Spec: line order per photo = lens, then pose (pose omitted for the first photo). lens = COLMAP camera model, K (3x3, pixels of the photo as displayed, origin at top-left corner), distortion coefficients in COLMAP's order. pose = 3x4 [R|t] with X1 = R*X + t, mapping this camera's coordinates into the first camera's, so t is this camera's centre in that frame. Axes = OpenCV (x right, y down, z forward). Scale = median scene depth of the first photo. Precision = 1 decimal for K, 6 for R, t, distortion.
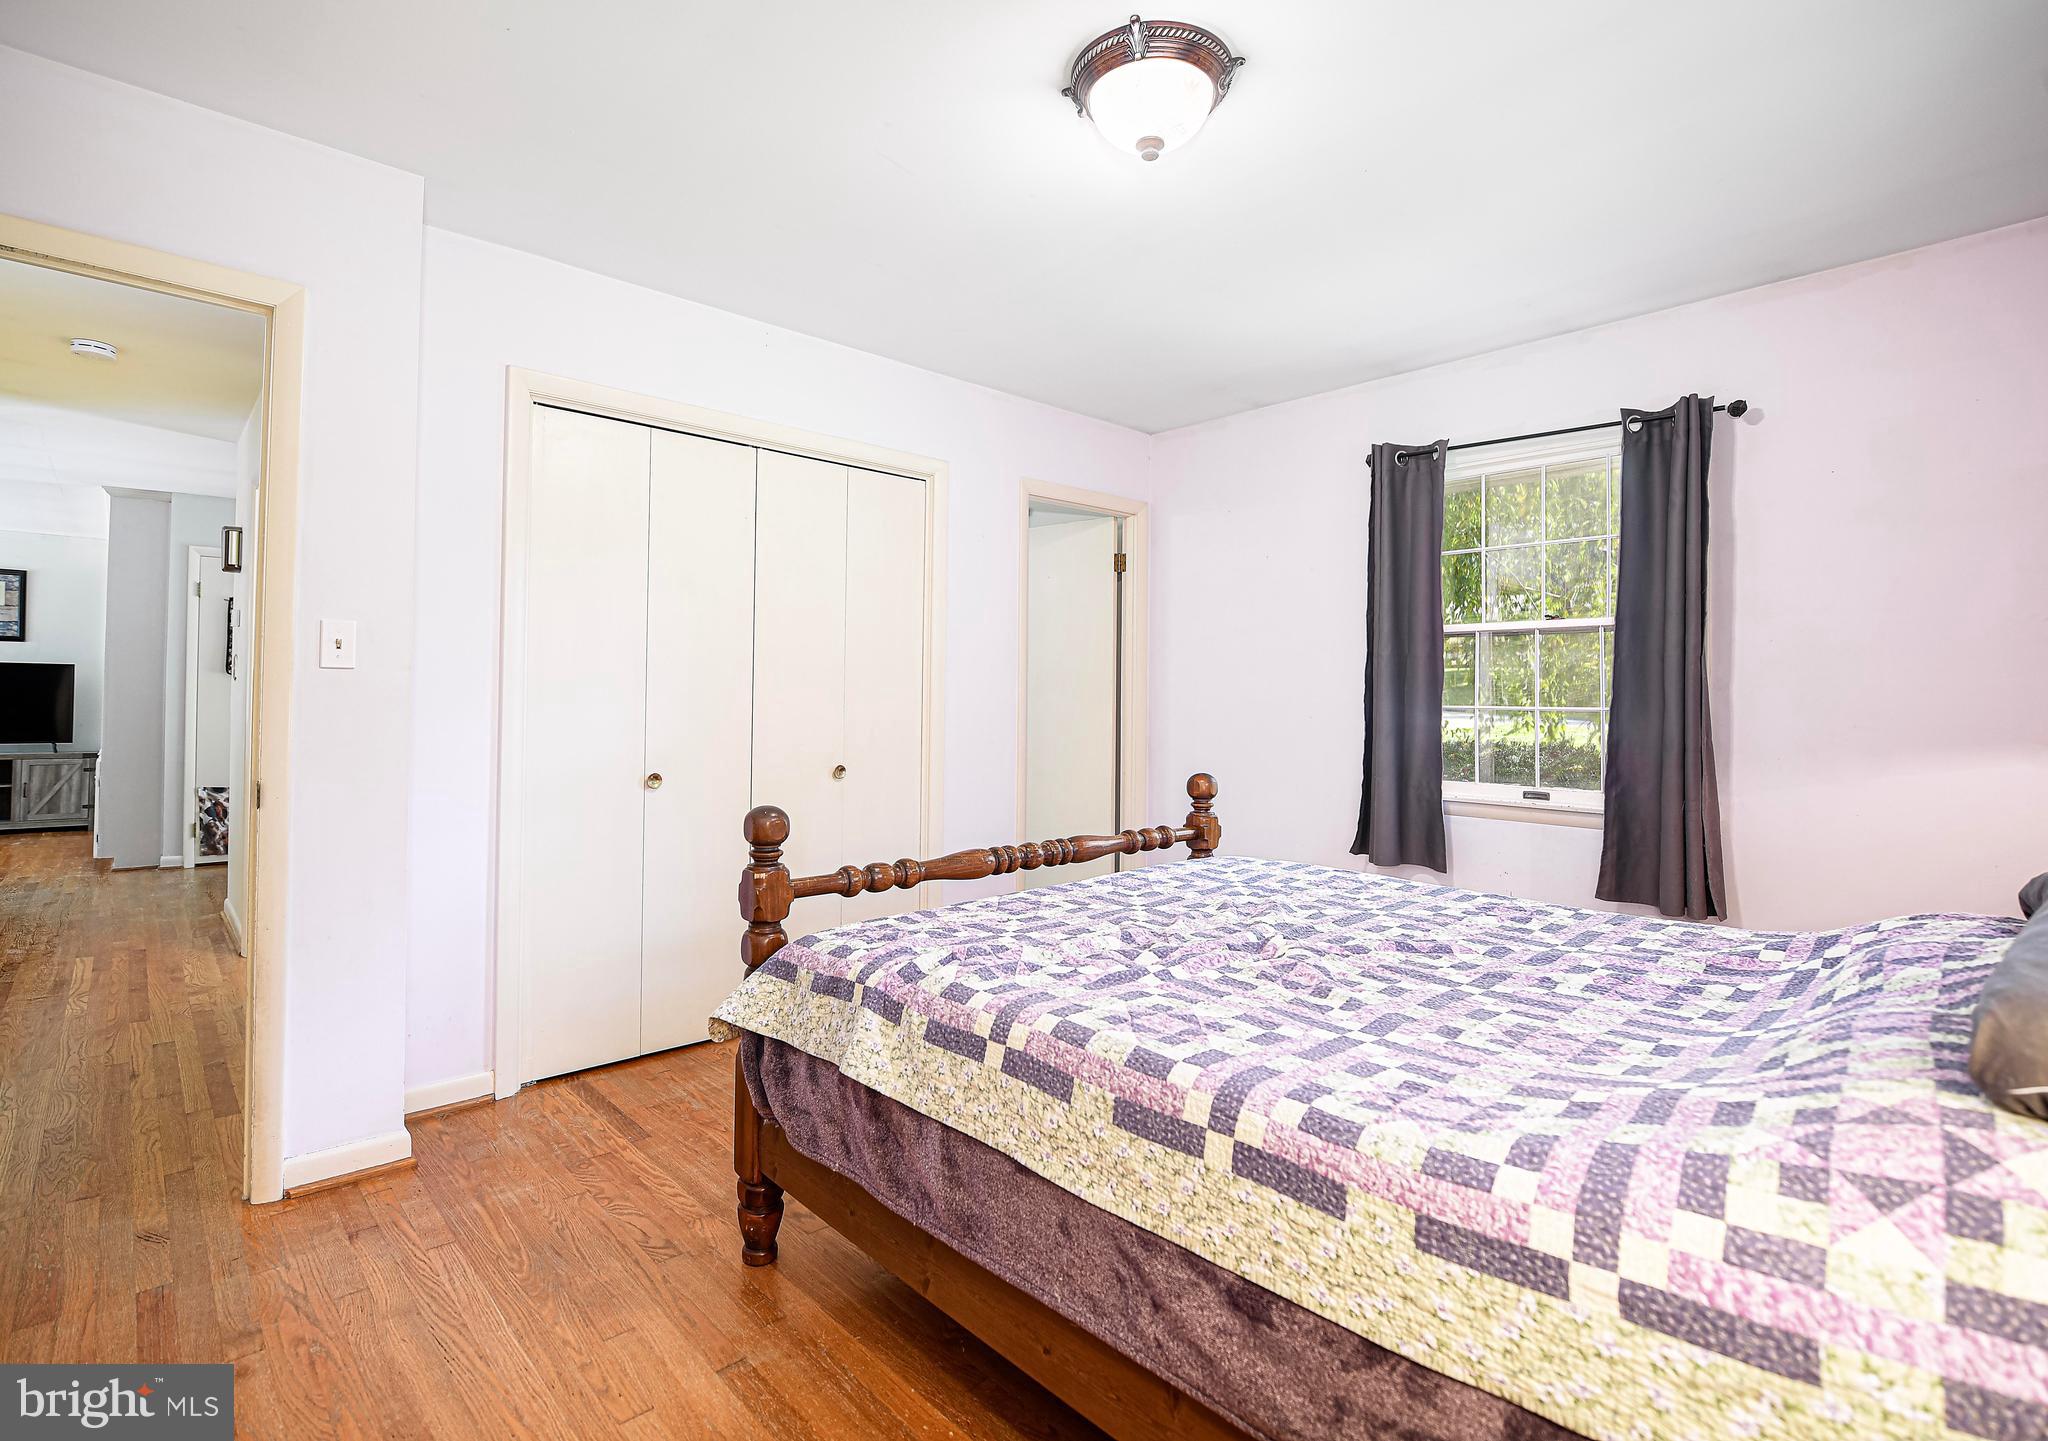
lens RADIAL K [[1009.2, 0, 1020.7], [0, 1009.2, 705.8], [0, 0, 1]] dist [-0.004807, -0.000792]
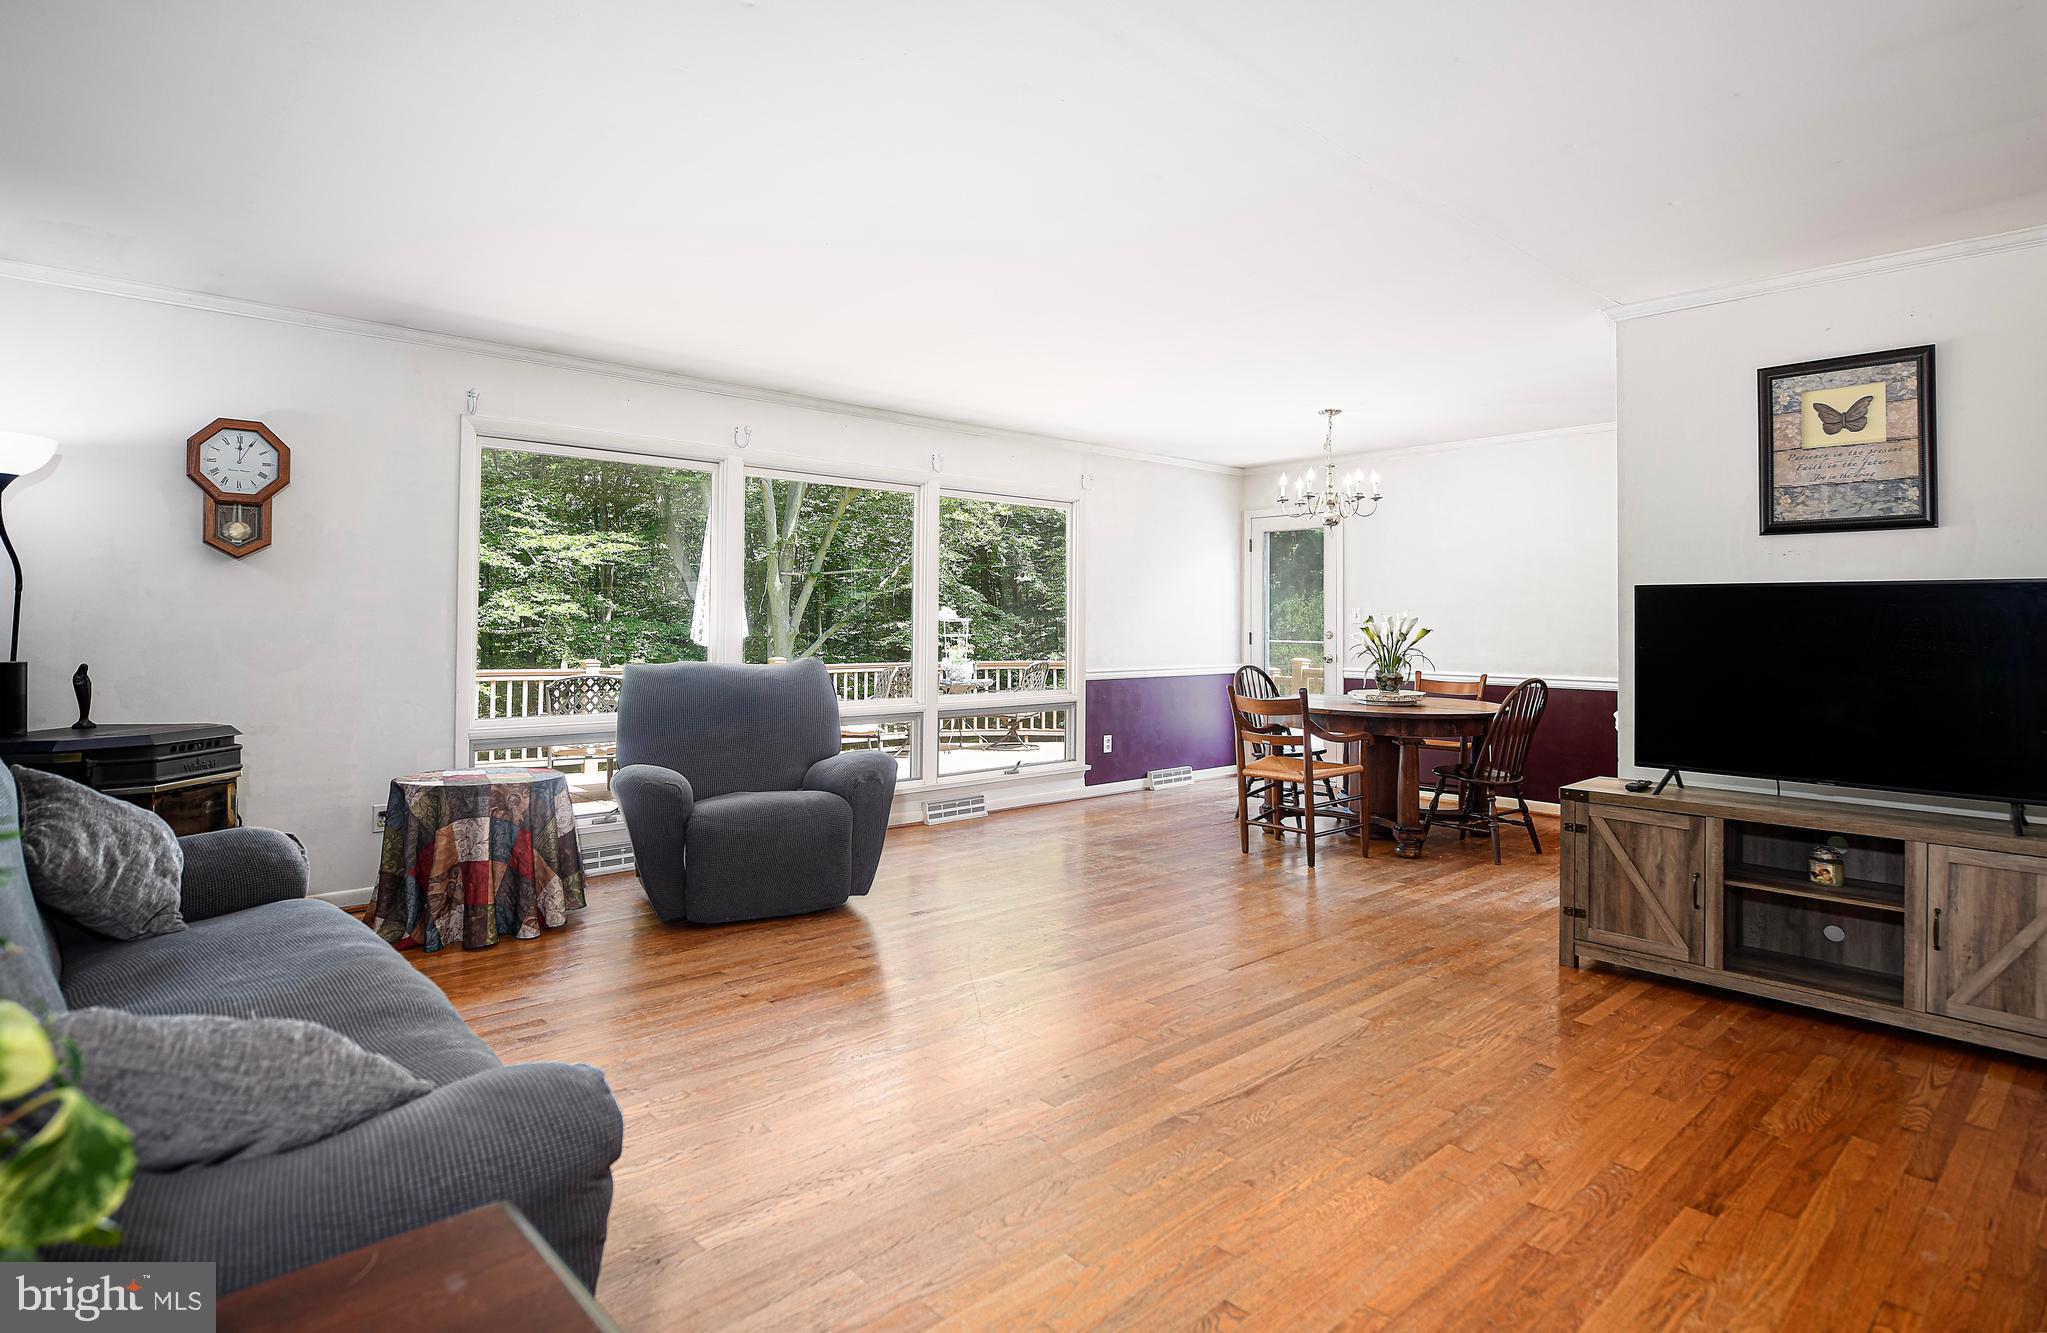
lens RADIAL K [[1054.8, 0, 1027.1], [0, 1054.8, 599.3], [0, 0, 1]] dist [-0.003494, -0.000964]
pose [[0.015607, -0.039017, -0.999117, -0.604370], [-0.001714, 0.999236, -0.039048, -0.019597], [0.999877, 0.002322, 0.015528, 0.655219]]
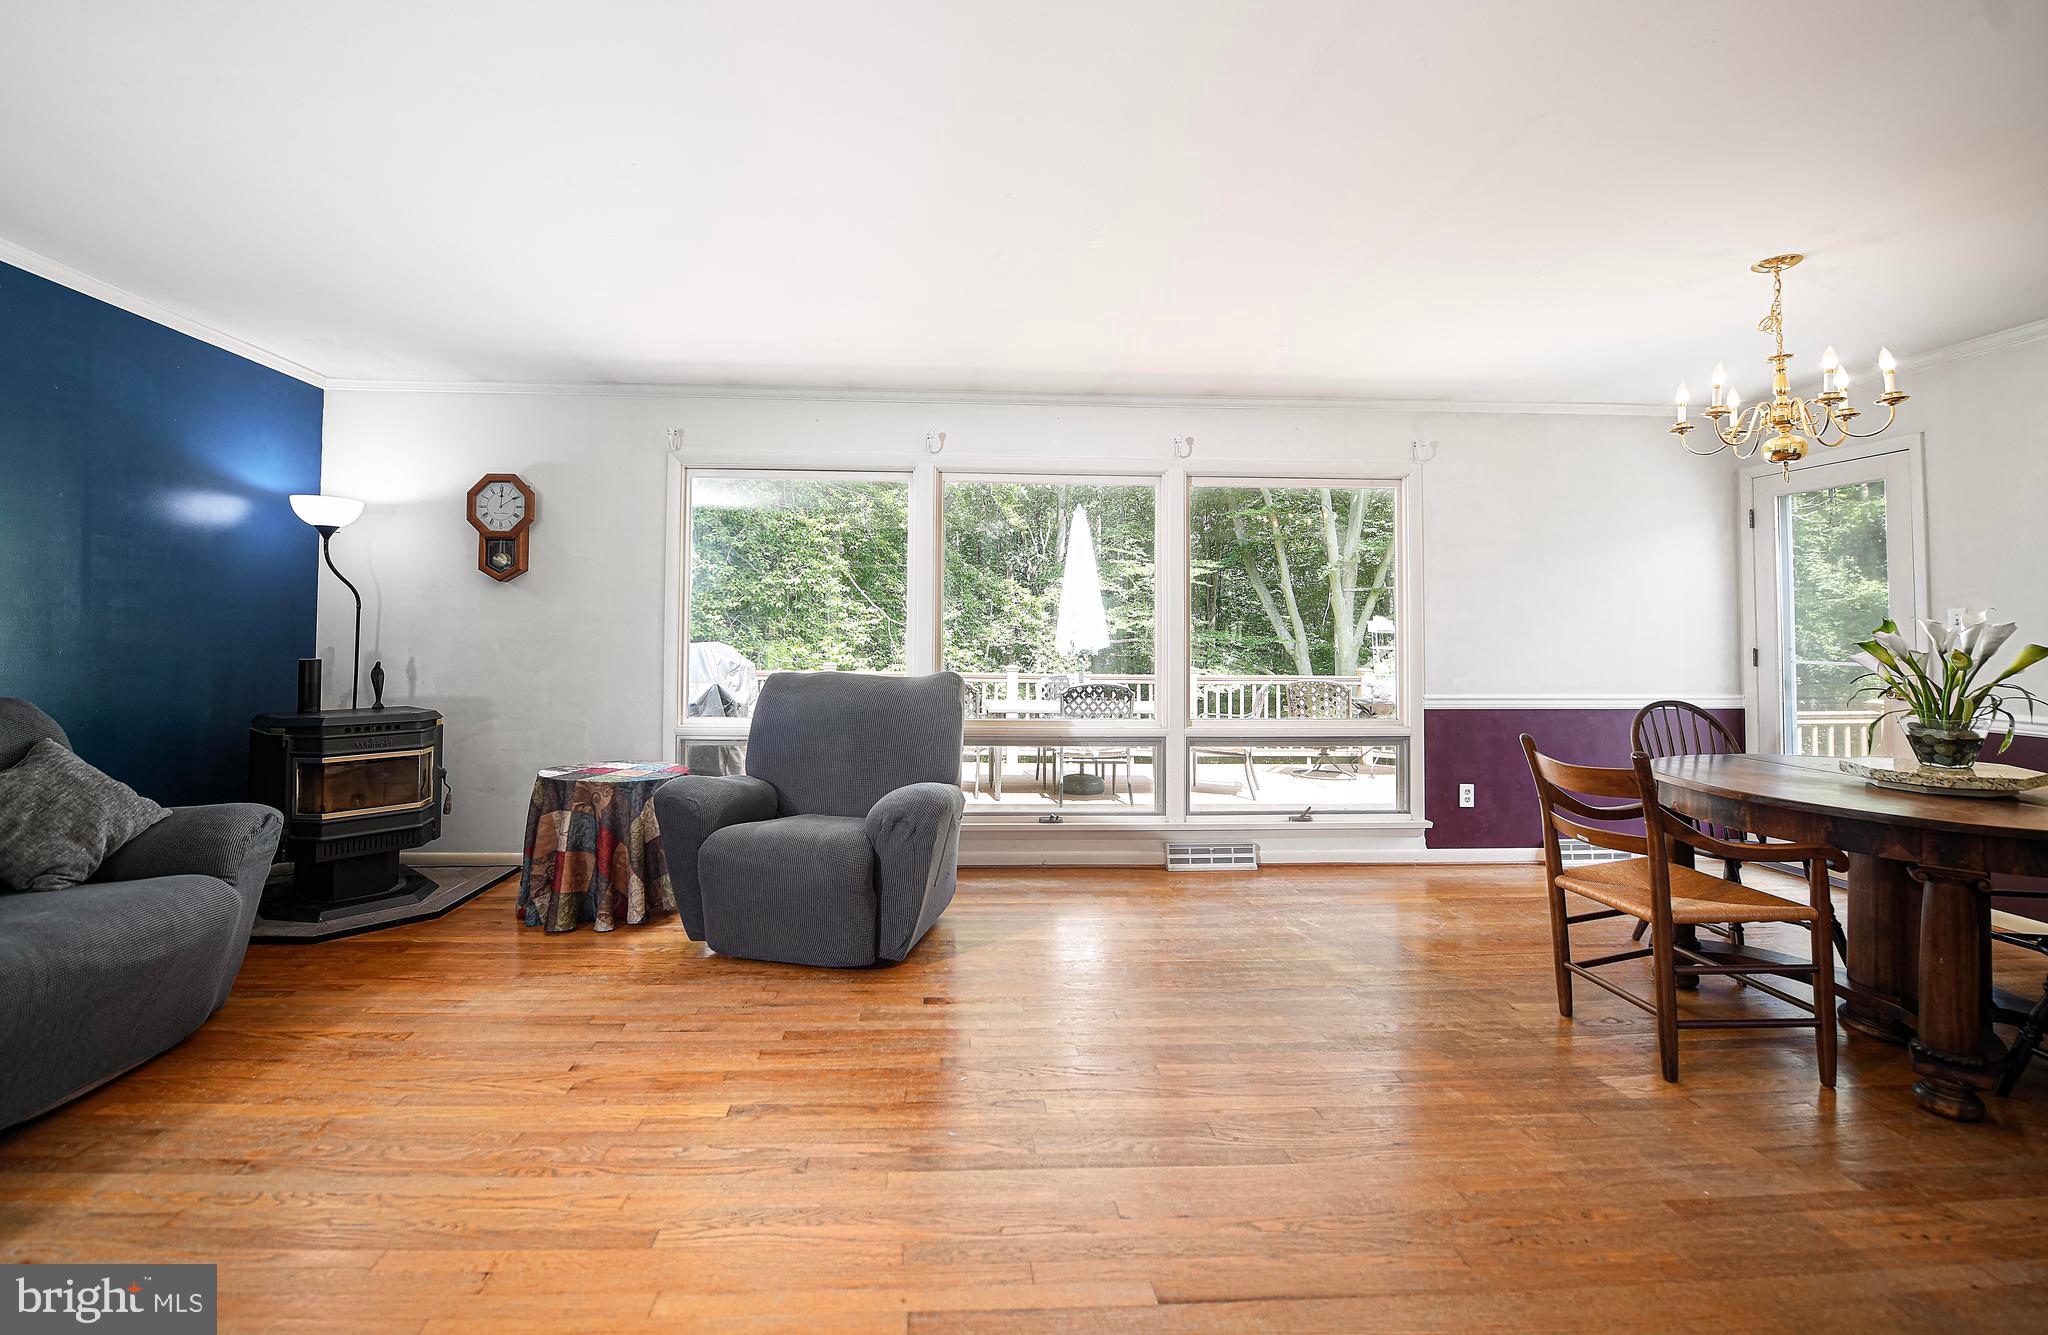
lens RADIAL K [[863.4, 0, 974.9], [0, 863.4, 600.8], [0, 0, 1]] dist [-0.016789, -0.000644]
pose [[-0.623847, -0.048193, -0.780059, -0.881383], [-0.013965, 0.998625, -0.050528, -0.023808], [0.781422, -0.020628, -0.623662, 0.839929]]
